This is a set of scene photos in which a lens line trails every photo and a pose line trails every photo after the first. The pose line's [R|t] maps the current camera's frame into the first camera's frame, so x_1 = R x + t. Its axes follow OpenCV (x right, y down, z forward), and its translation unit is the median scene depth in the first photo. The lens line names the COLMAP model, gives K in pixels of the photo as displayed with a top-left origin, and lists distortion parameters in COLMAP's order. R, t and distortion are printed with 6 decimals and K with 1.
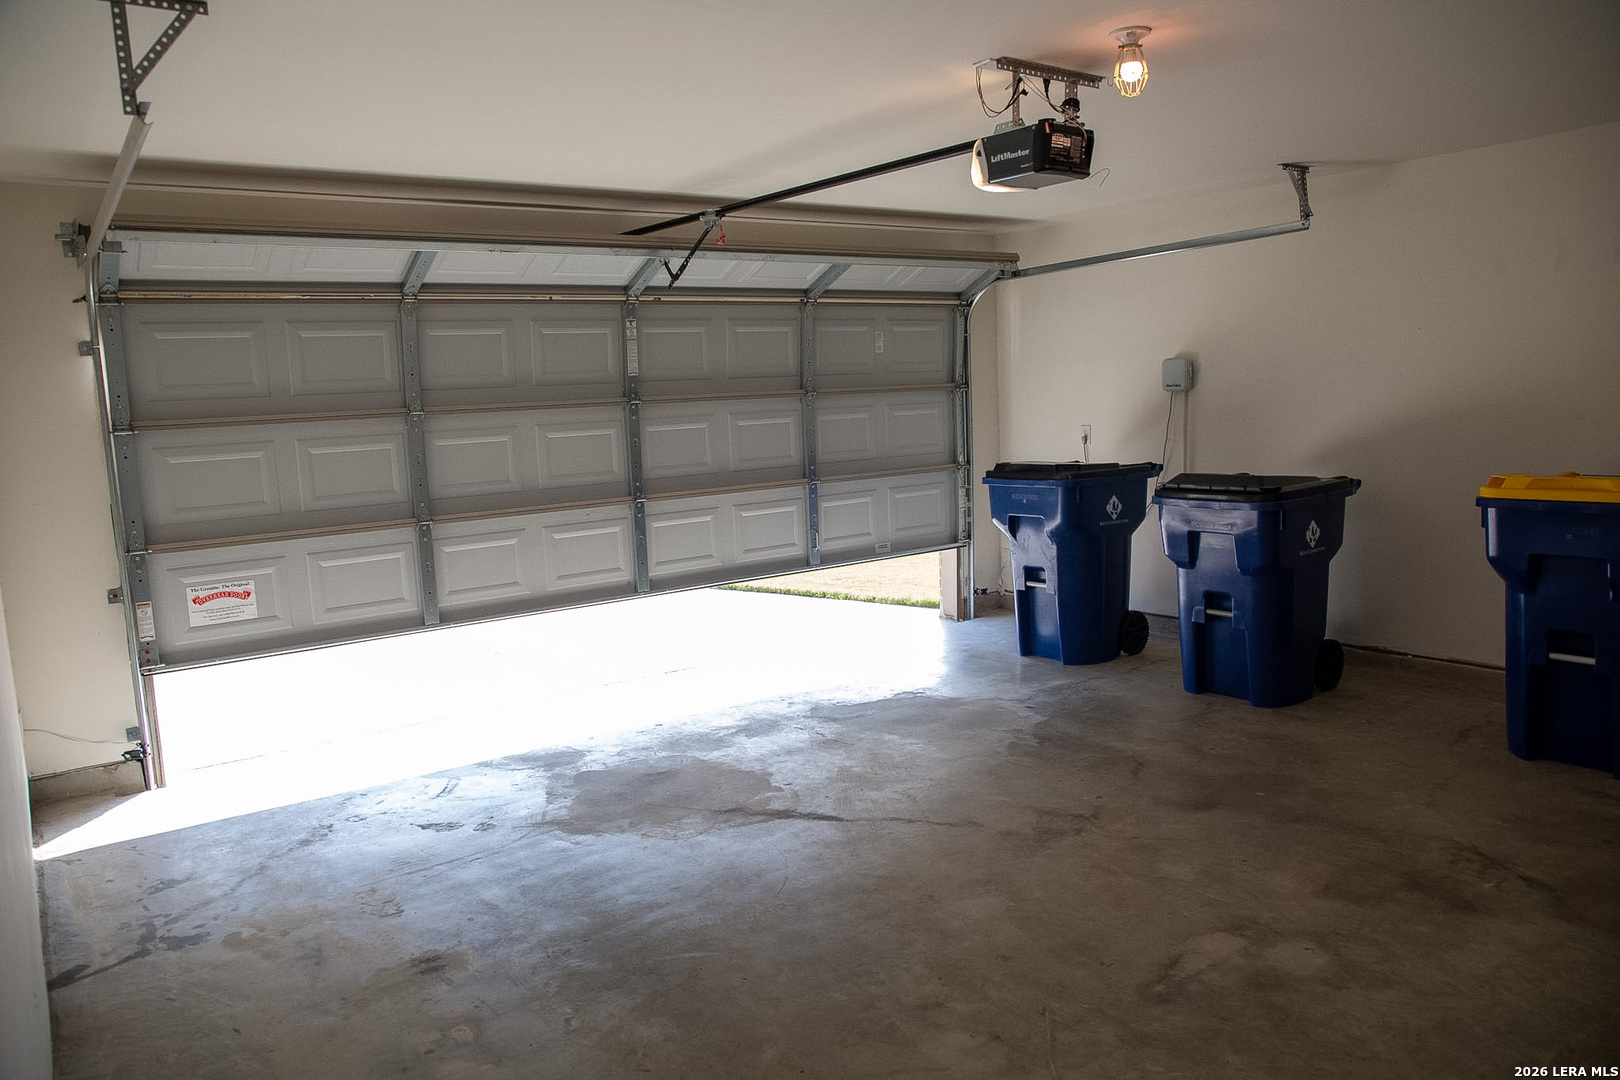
lens RADIAL K [[1110.8, 0, 815.2], [0, 1110.8, 543.8], [0, 0, 1]] dist [-0.073929, 0.038517]
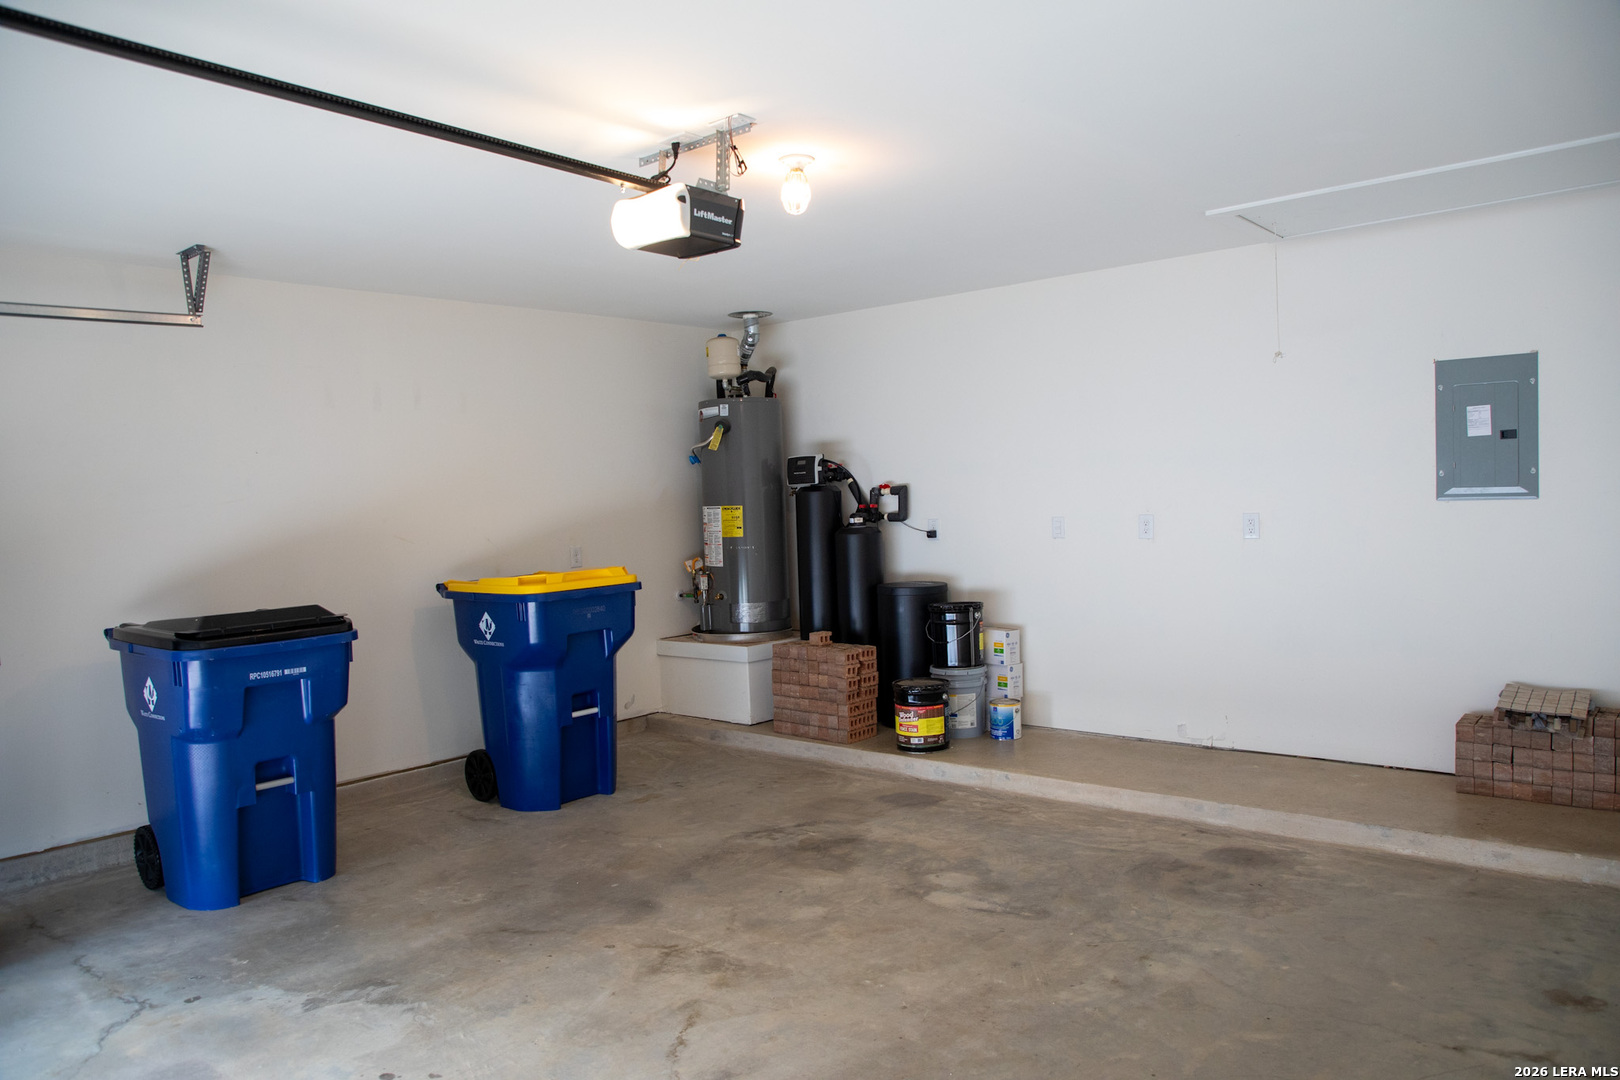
lens RADIAL K [[1110.8, 0, 814.8], [0, 1110.8, 536.2], [0, 0, 1]] dist [-0.073929, 0.038517]
pose [[-0.218406, 0.016558, 0.975717, -0.745547], [0.177917, 0.983774, 0.023130, -0.093737], [-0.959502, 0.178649, -0.217808, 1.165483]]
